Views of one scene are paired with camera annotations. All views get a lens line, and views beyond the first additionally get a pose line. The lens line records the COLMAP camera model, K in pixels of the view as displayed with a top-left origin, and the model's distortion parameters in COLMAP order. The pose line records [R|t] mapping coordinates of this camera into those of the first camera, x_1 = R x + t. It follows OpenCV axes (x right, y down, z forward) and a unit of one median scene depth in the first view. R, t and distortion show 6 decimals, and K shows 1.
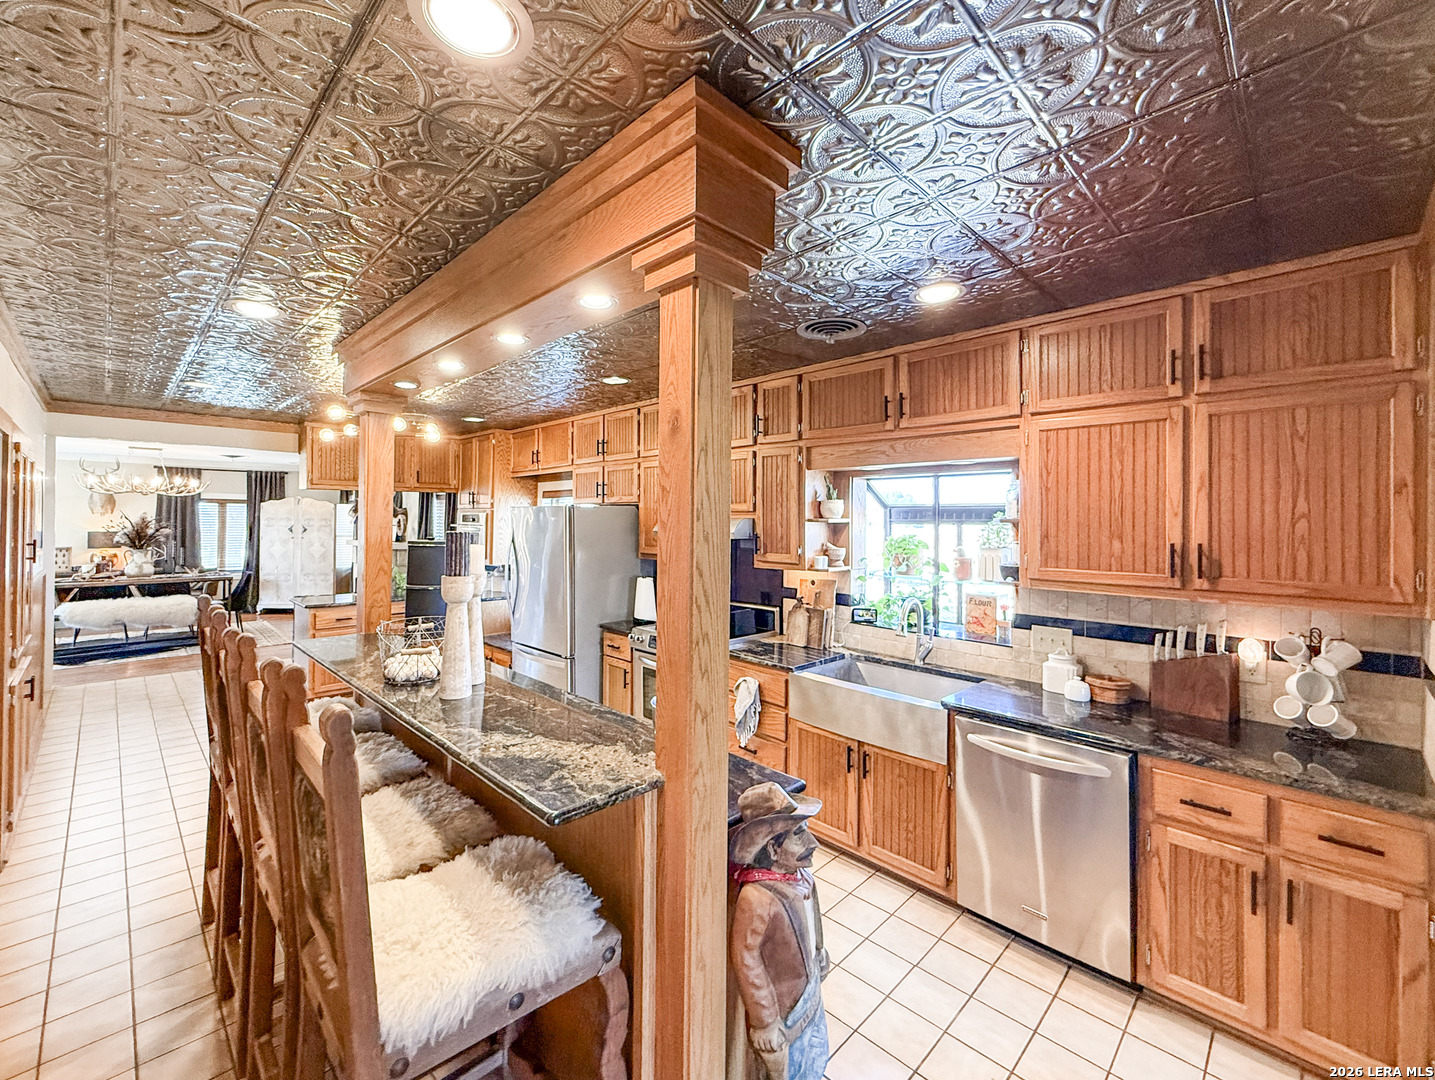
lens RADIAL K [[588.3, 0, 717.5], [0, 588.3, 540.0], [0, 0, 1]] dist [-0.000771, -0.000069]
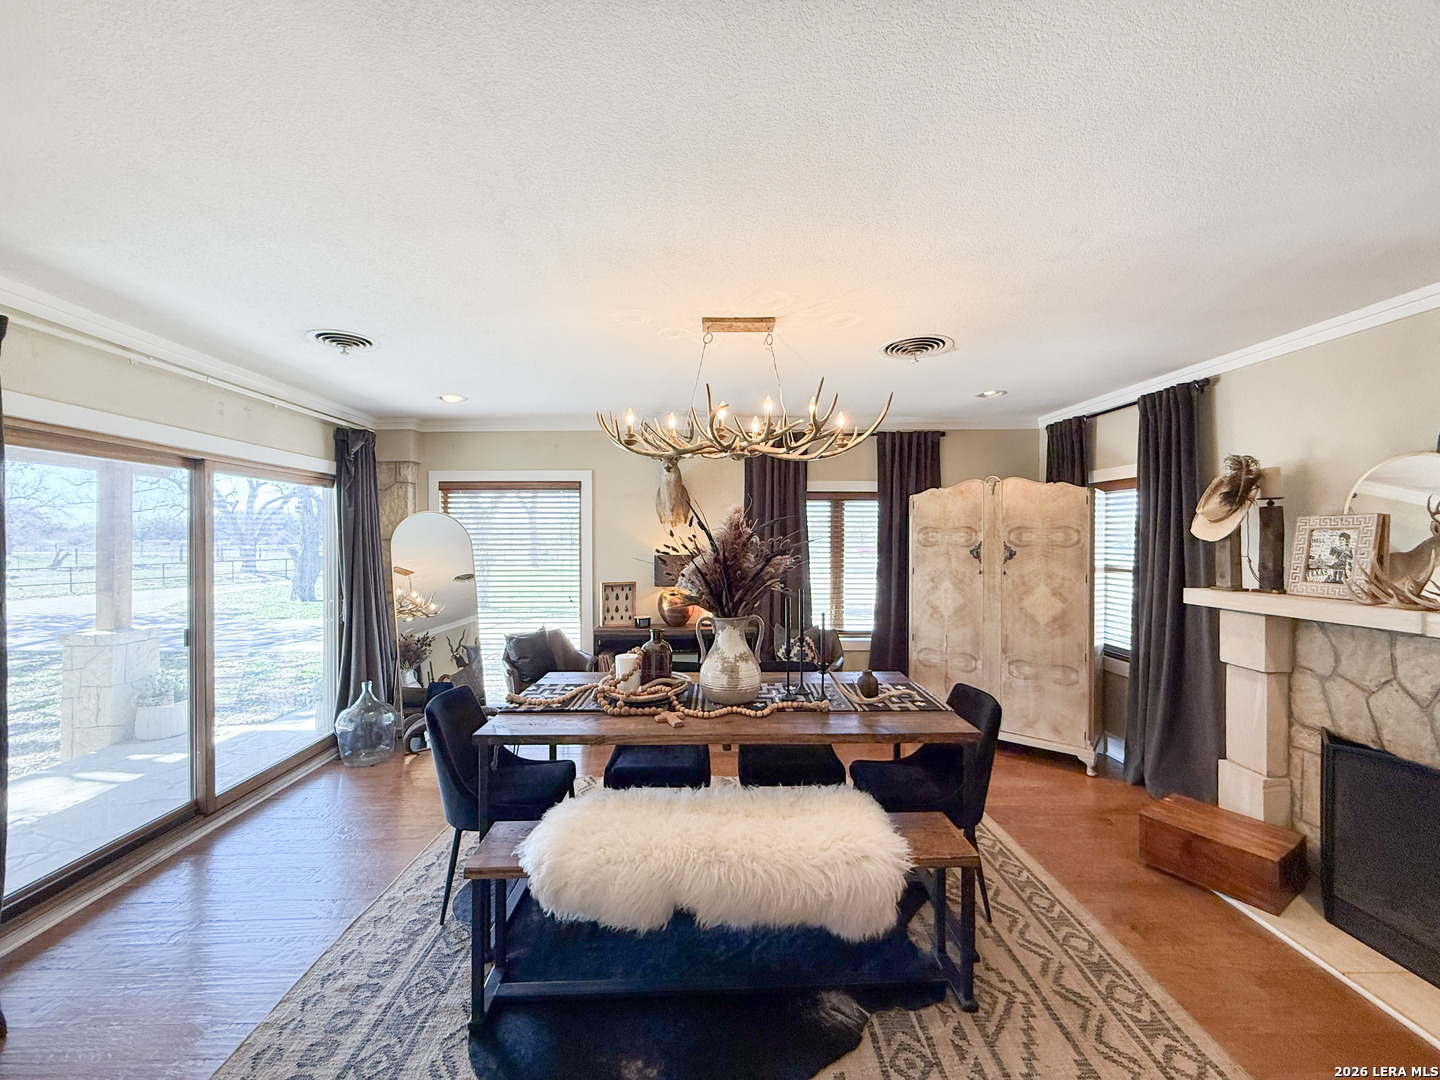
lens RADIAL K [[590.3, 0, 720.0], [0, 590.3, 540.0], [0, 0, 1]] dist [-0.000771, -0.000069]
pose [[0.725379, -0.024199, -0.687925, -0.589449], [0.000874, 0.999413, -0.034234, -0.012030], [0.688350, 0.024231, 0.724974, 0.586497]]
